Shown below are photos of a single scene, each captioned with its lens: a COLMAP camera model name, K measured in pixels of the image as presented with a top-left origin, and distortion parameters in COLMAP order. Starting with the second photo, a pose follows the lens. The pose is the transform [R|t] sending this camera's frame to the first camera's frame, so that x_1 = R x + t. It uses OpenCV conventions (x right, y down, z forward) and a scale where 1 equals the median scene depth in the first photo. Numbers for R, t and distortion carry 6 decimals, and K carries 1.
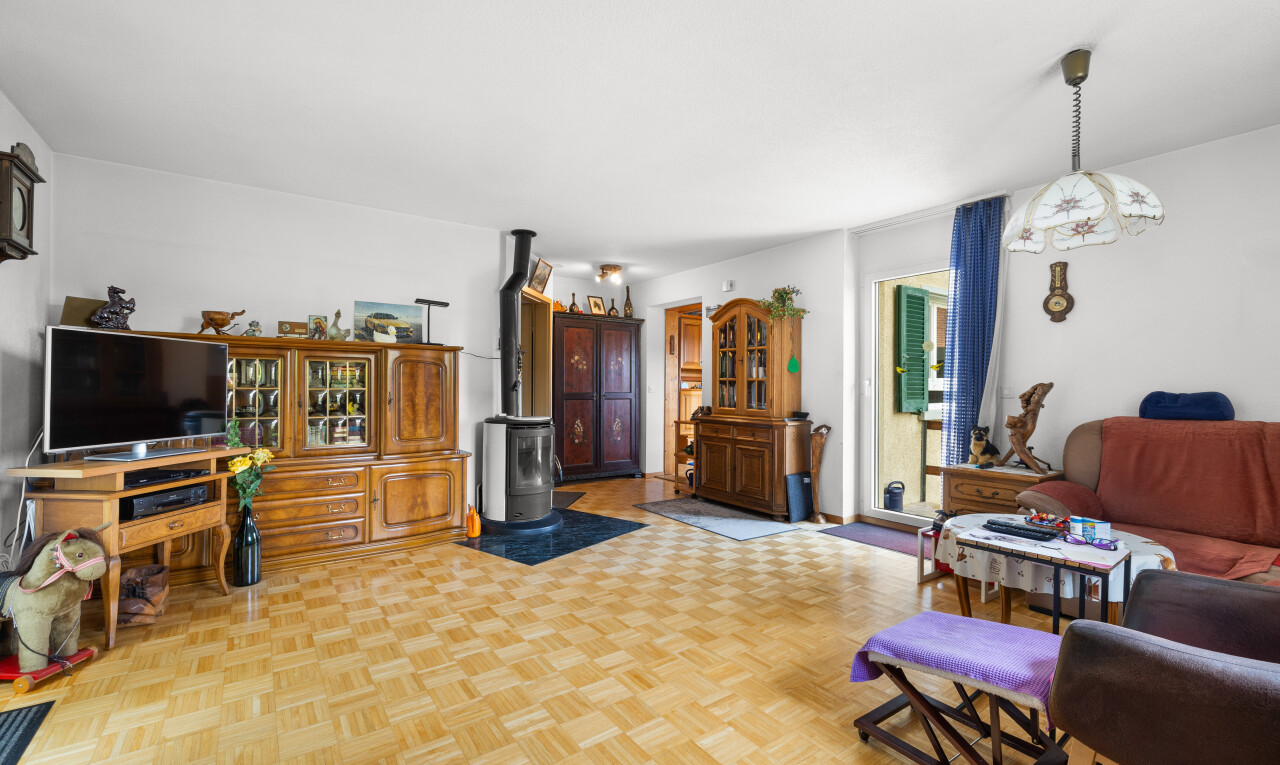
lens RADIAL K [[543.9, 0, 640.1], [0, 543.9, 383.8], [0, 0, 1]] dist [-0.000668, -0.000162]
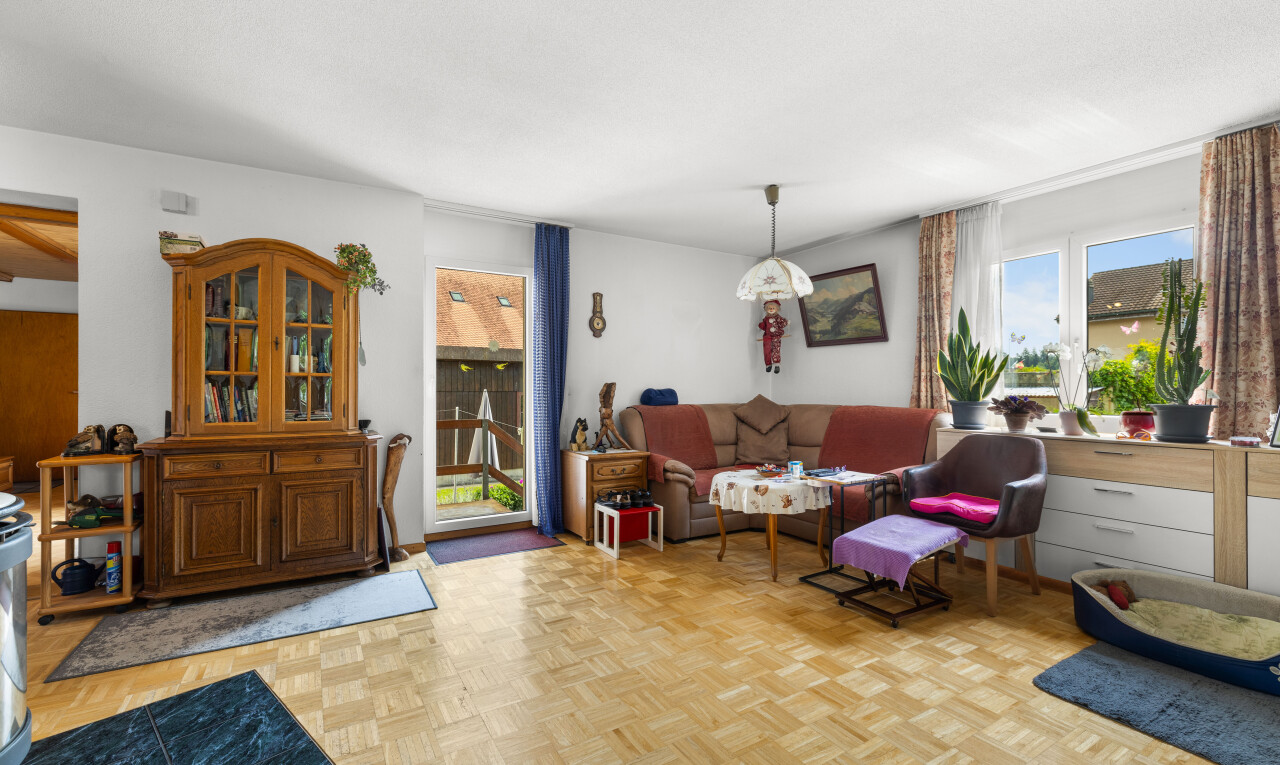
lens RADIAL K [[543.9, 0, 630.3], [0, 543.9, 389.3], [0, 0, 1]] dist [-0.000668, -0.000162]
pose [[0.086211, -0.011480, 0.996211, -0.472227], [-0.007080, 0.999901, 0.012135, -0.002362], [-0.996252, -0.008100, 0.086121, 0.672679]]
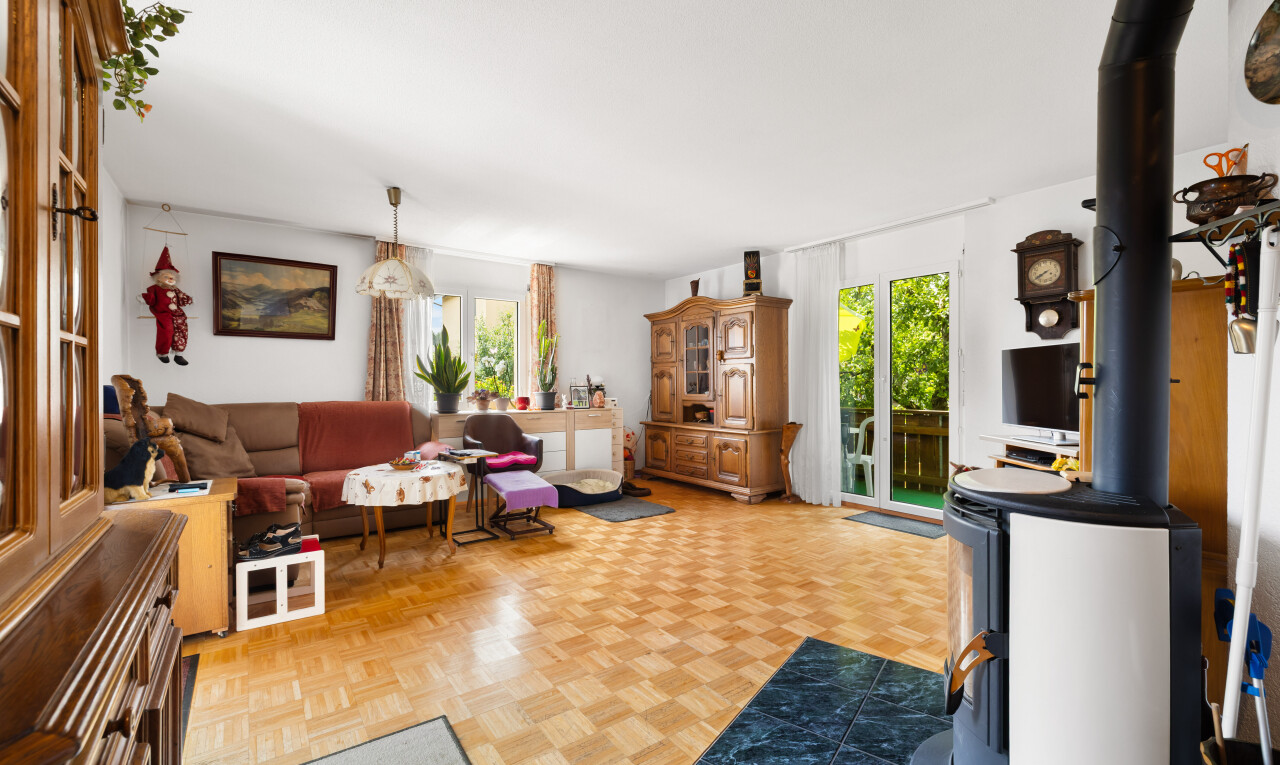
lens RADIAL K [[543.9, 0, 630.3], [0, 543.9, 385.3], [0, 0, 1]] dist [-0.000668, -0.000162]
pose [[-0.999978, -0.006665, 0.000071, 0.026185], [-0.006665, 0.999960, -0.006046, 0.009887], [-0.000031, -0.006046, -0.999982, 1.415734]]
